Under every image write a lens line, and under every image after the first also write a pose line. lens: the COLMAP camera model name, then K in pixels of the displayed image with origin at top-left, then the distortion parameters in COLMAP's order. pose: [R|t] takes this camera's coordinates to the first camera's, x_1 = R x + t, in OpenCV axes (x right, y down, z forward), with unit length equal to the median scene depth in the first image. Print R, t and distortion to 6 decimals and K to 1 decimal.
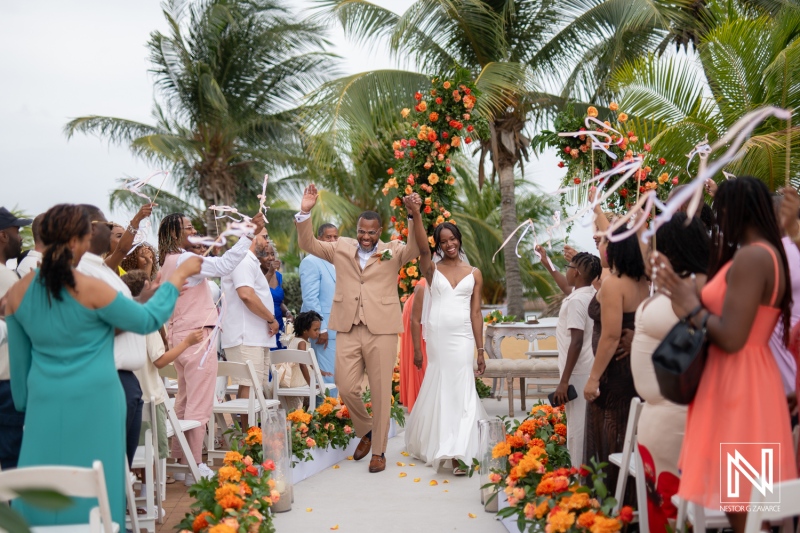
lens RADIAL K [[1132.1, 0, 400.0], [0, 1132.1, 266.5], [0, 0, 1]] dist [0.002898, 0.010506]
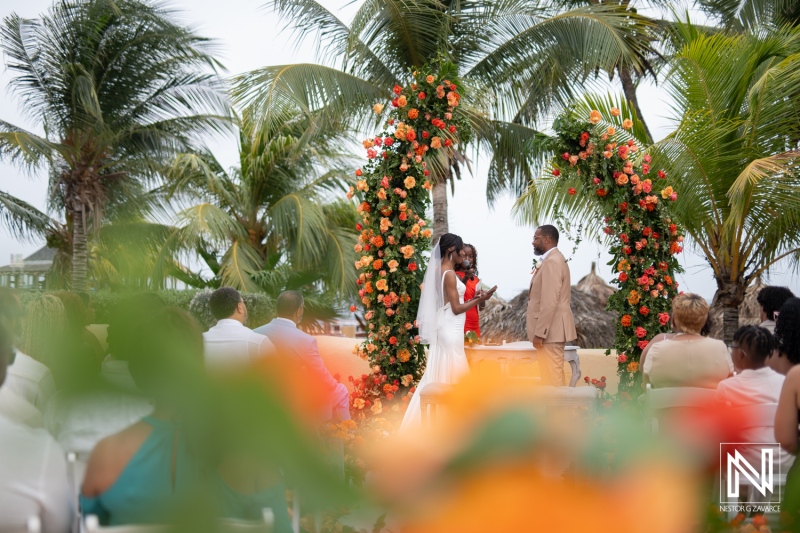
lens RADIAL K [[1132.1, 0, 400.0], [0, 1132.1, 266.5], [0, 0, 1]] dist [0.002898, 0.010506]
pose [[0.988153, 0.038359, 0.148603, -0.107277], [-0.033808, 0.998882, -0.033031, 0.018636], [-0.149704, 0.027616, 0.988345, 0.113475]]
